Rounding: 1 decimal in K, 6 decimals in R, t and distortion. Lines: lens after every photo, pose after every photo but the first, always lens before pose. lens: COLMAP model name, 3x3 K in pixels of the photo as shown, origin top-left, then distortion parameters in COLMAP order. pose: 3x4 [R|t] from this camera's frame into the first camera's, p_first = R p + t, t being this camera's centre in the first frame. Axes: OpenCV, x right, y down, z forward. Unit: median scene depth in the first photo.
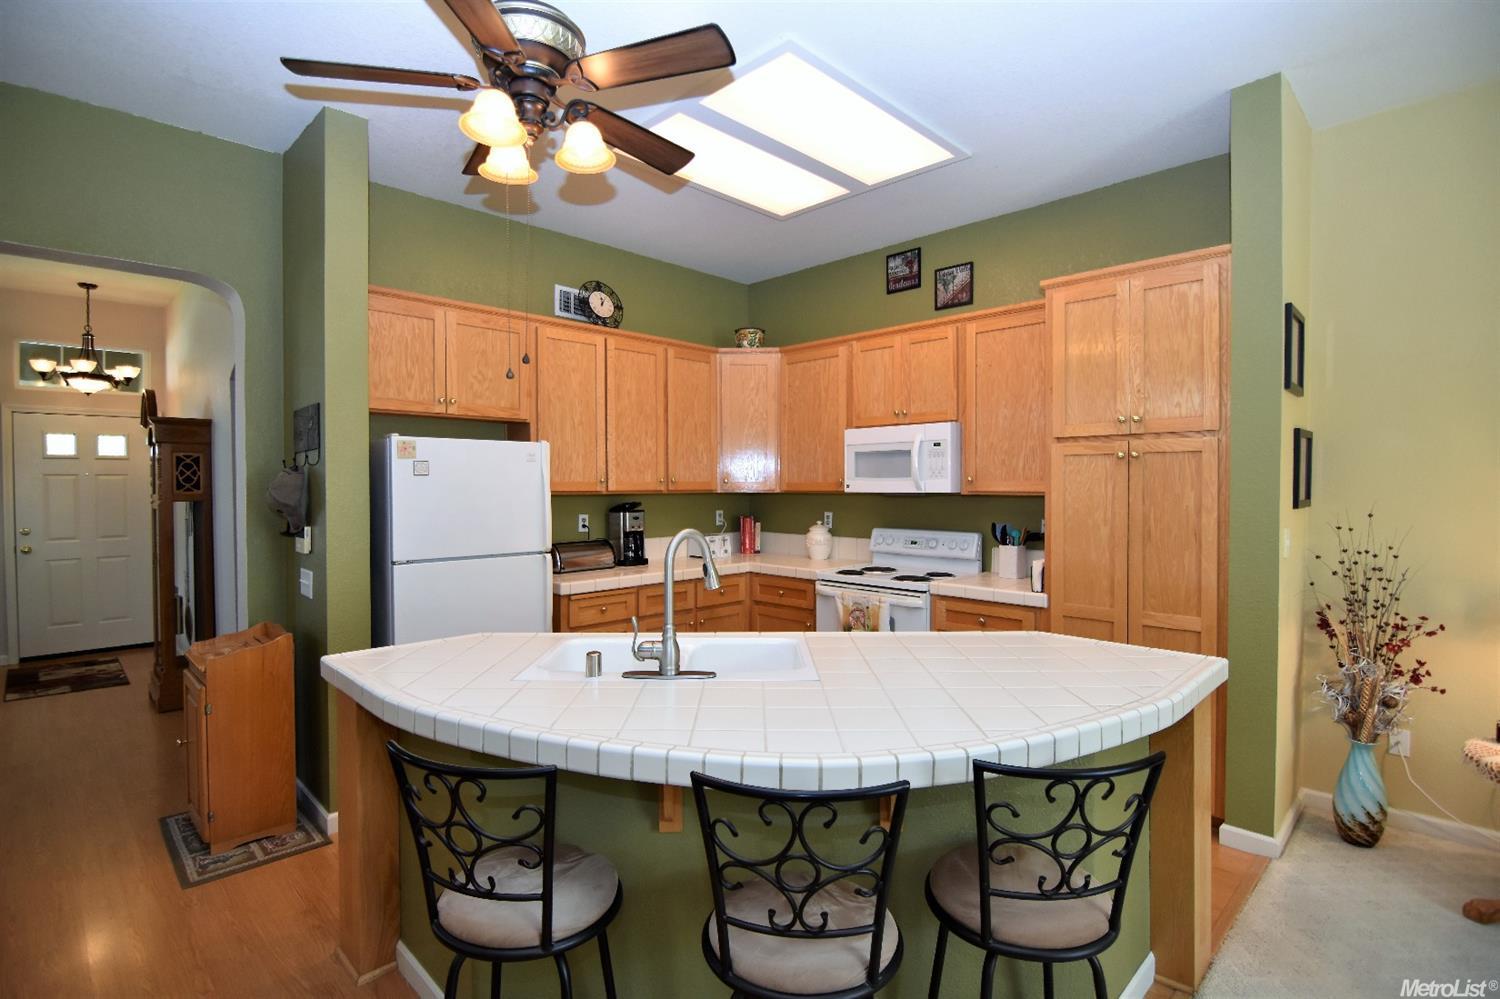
lens RADIAL K [[726.7, 0, 746.4], [0, 726.7, 498.6], [0, 0, 1]] dist [-0.000526, -0.009526]
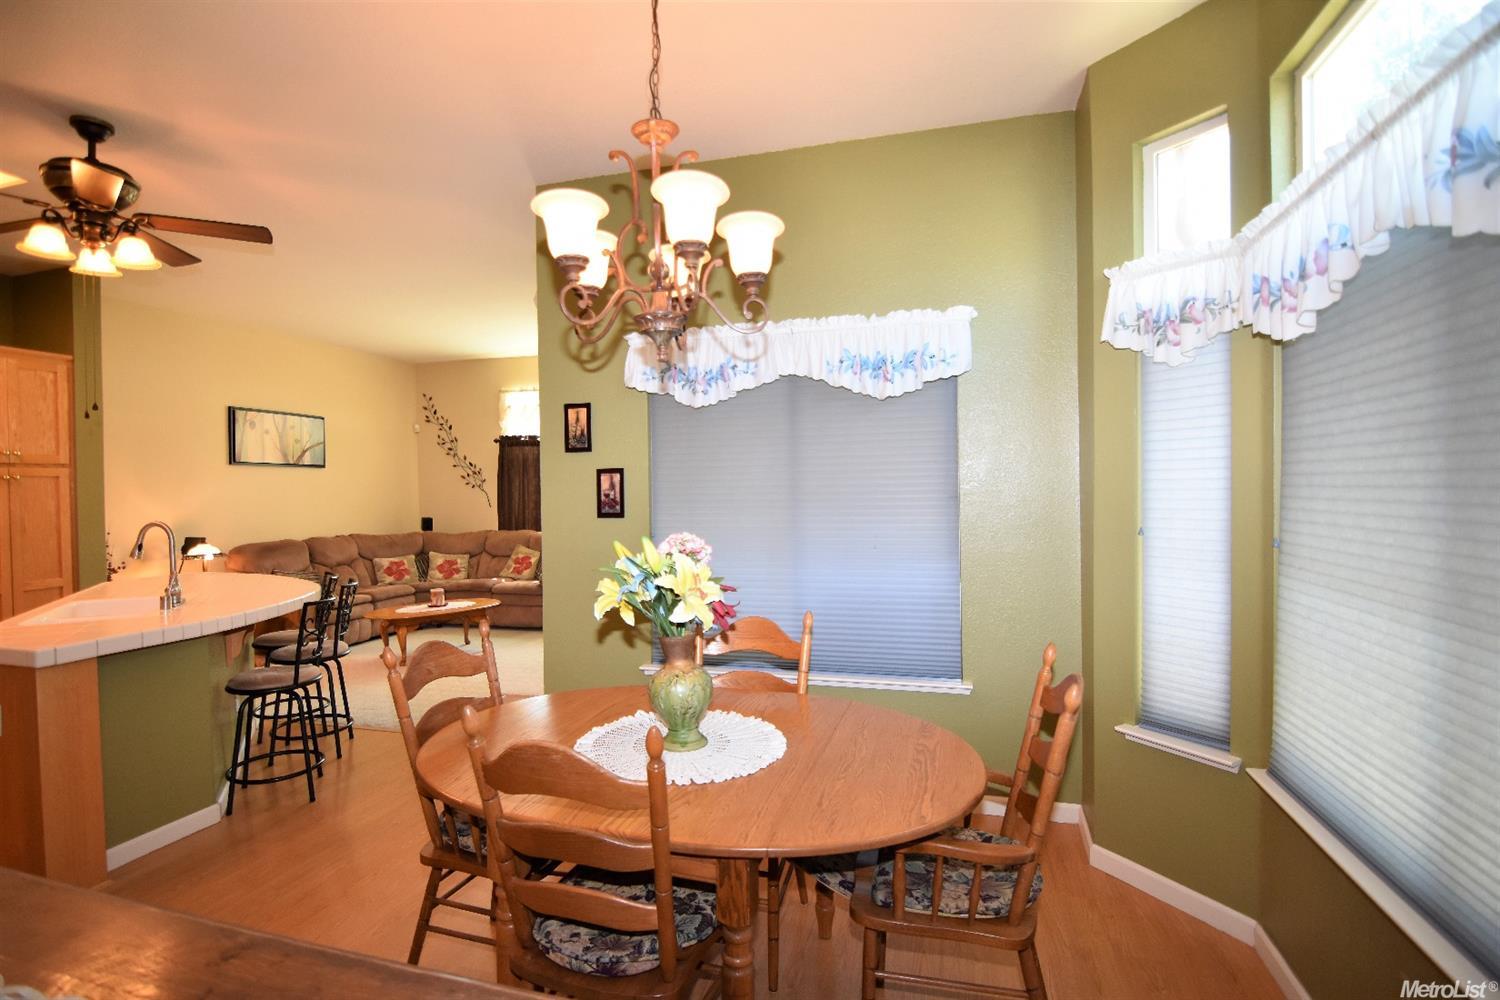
lens RADIAL K [[726.7, 0, 746.4], [0, 726.7, 499.1], [0, 0, 1]] dist [-0.000526, -0.009526]
pose [[-0.484082, -0.007709, 0.874989, -1.153681], [0.036310, 0.998923, 0.028889, -0.003429], [-0.874269, 0.045755, -0.483281, 0.319900]]
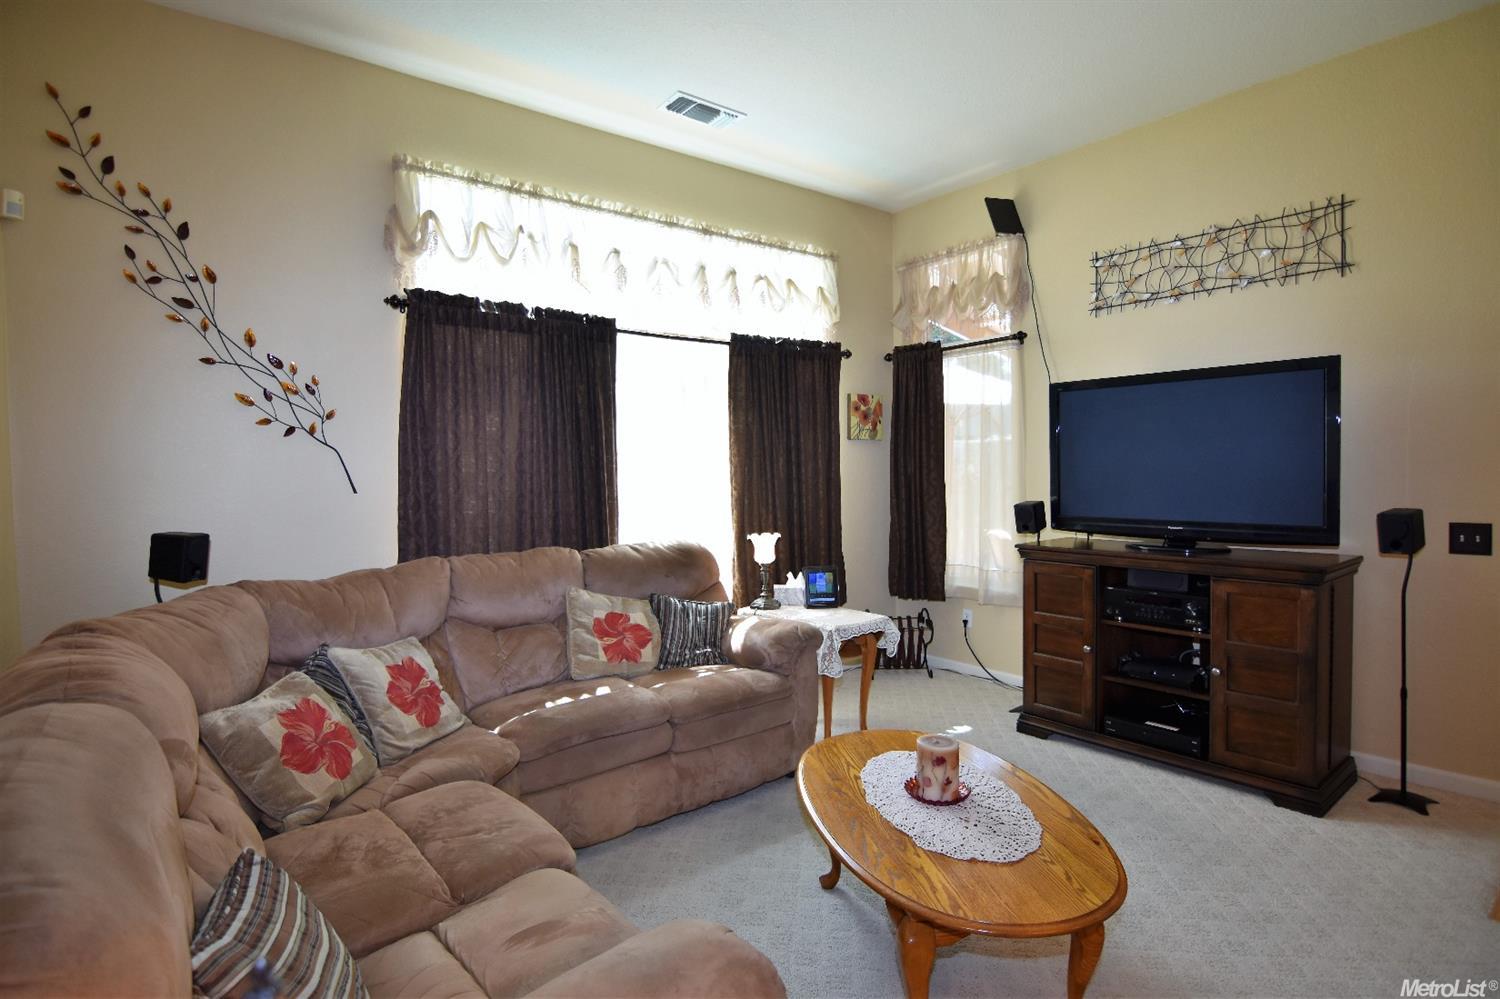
lens RADIAL K [[764.8, 0, 750.1], [0, 764.8, 492.6], [0, 0, 1]] dist [-0.000802, -0.012397]
pose [[-0.992416, 0.012097, 0.122332, 0.673965], [0.018900, 0.998329, 0.054601, 0.020496], [-0.121467, 0.056498, -0.990986, 0.676635]]
